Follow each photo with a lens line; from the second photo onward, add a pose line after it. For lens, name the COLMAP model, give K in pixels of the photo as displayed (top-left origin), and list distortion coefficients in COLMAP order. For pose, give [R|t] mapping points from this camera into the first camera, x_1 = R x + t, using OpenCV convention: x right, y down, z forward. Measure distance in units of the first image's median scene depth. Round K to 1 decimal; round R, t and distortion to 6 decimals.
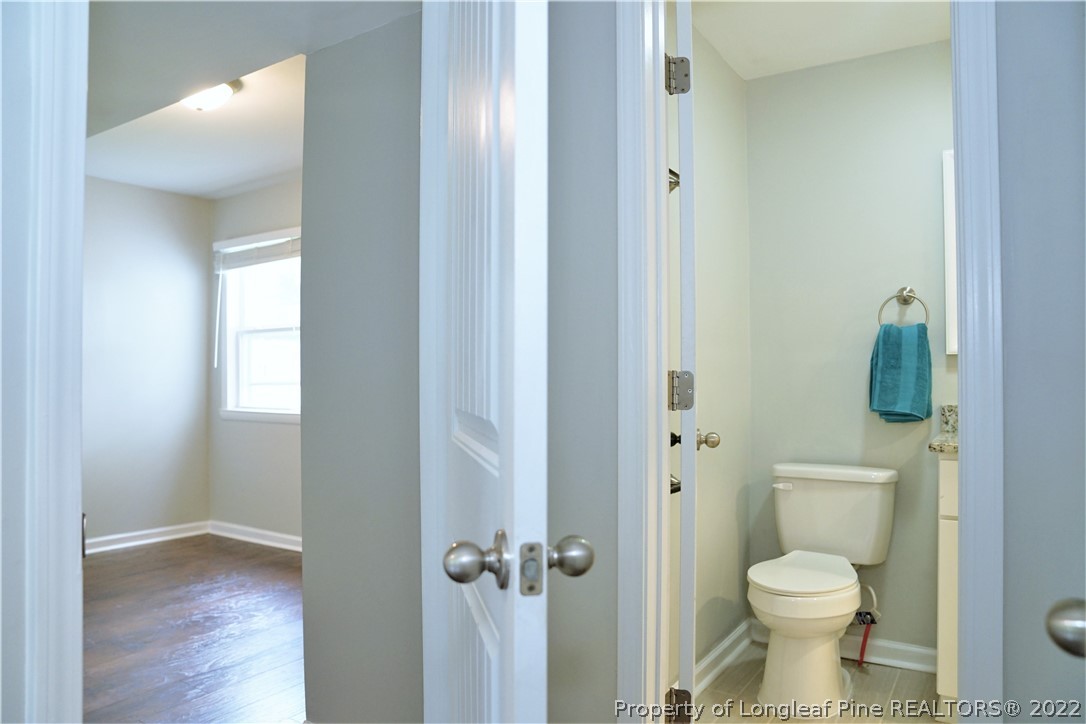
lens RADIAL K [[773.8, 0, 543.0], [0, 773.8, 362.0], [0, 0, 1]] dist [-0.085591, 0.000832]
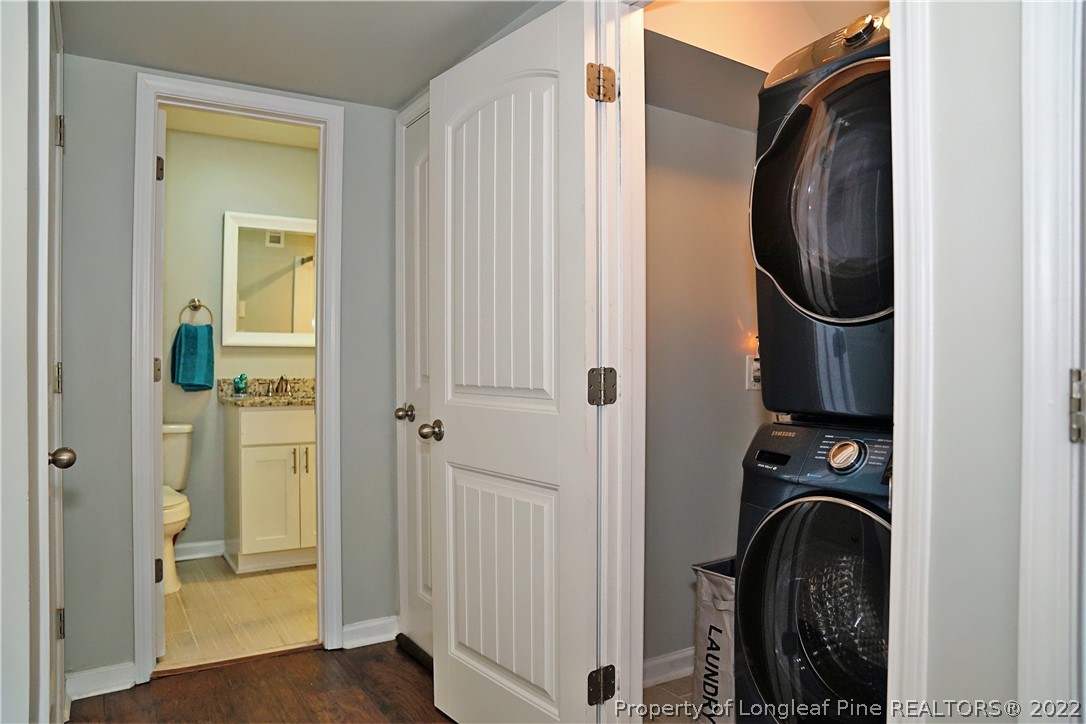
lens RADIAL K [[773.8, 0, 543.0], [0, 773.8, 362.0], [0, 0, 1]] dist [-0.085591, 0.000832]
pose [[0.364695, 0.001284, 0.931126, -1.328041], [-0.017642, 0.999829, 0.005531, 0.006568], [-0.930960, -0.018444, 0.364655, -0.326282]]
